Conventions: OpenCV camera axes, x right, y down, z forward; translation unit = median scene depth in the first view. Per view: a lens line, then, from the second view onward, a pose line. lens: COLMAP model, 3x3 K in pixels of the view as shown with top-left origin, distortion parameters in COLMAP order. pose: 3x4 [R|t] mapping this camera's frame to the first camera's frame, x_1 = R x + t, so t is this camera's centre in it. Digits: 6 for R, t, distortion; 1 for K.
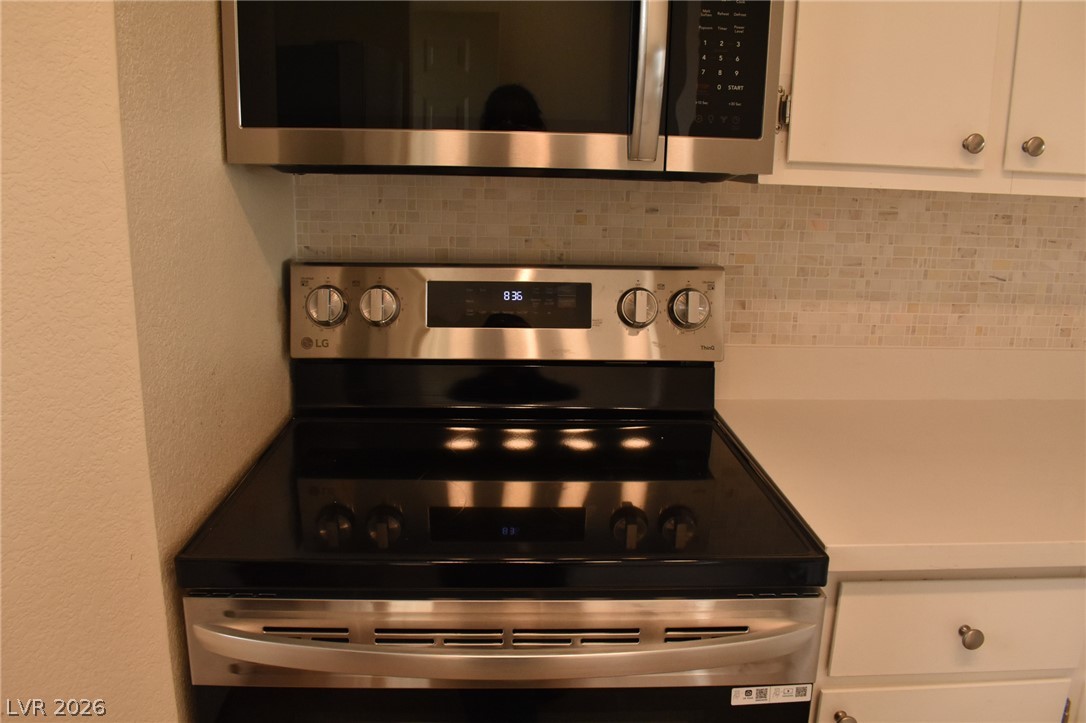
lens RADIAL K [[860.4, 0, 543.0], [0, 860.4, 361.5], [0, 0, 1]] dist [-0.093618, 0.006429]
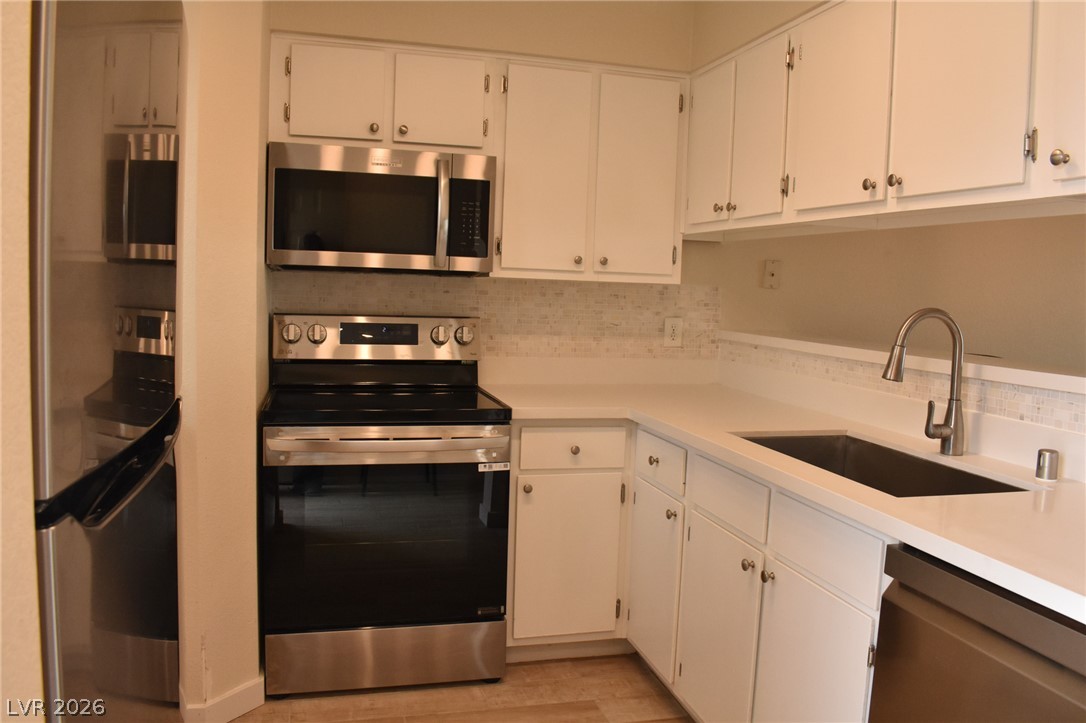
lens RADIAL K [[856.4, 0, 551.7], [0, 856.4, 360.0], [0, 0, 1]] dist [-0.097612, 0.010997]
pose [[0.974189, -0.006391, 0.225645, -0.099909], [0.038823, 0.989448, -0.139587, 0.307087], [-0.222372, 0.144744, 0.964157, -1.108961]]
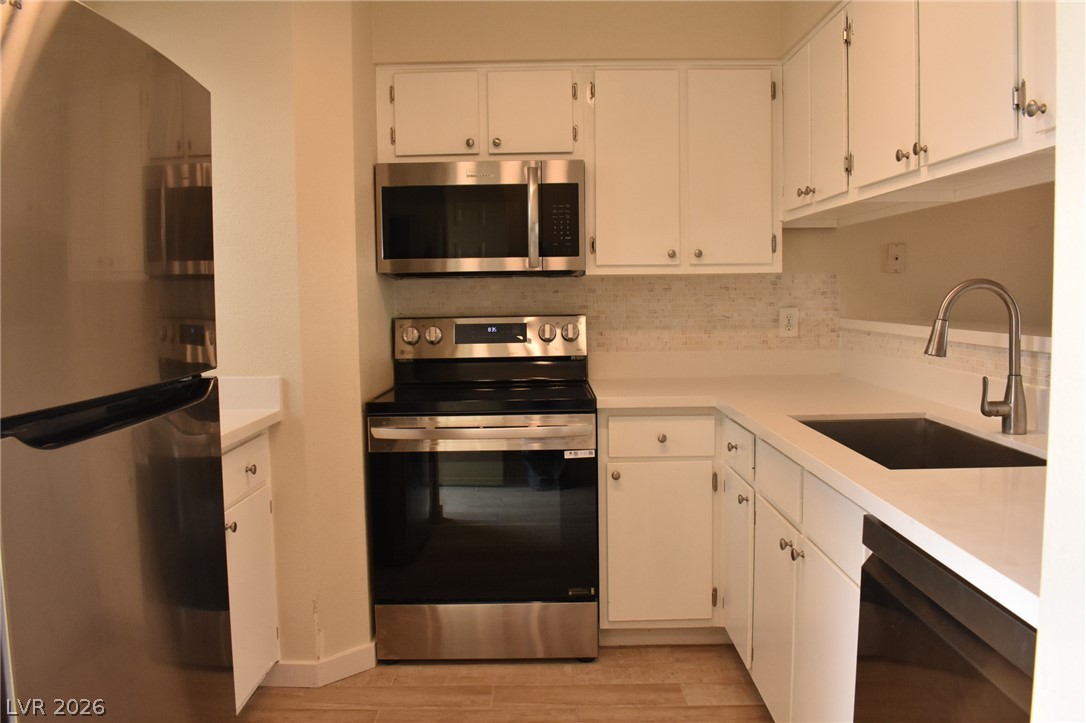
lens RADIAL K [[874.5, 0, 548.1], [0, 874.5, 359.5], [0, 0, 1]] dist [-0.093794, 0.000017]
pose [[0.998618, -0.032749, -0.041110, 0.204764], [0.025710, 0.986558, -0.161377, 0.378191], [0.045843, 0.160097, 0.986036, -1.258202]]
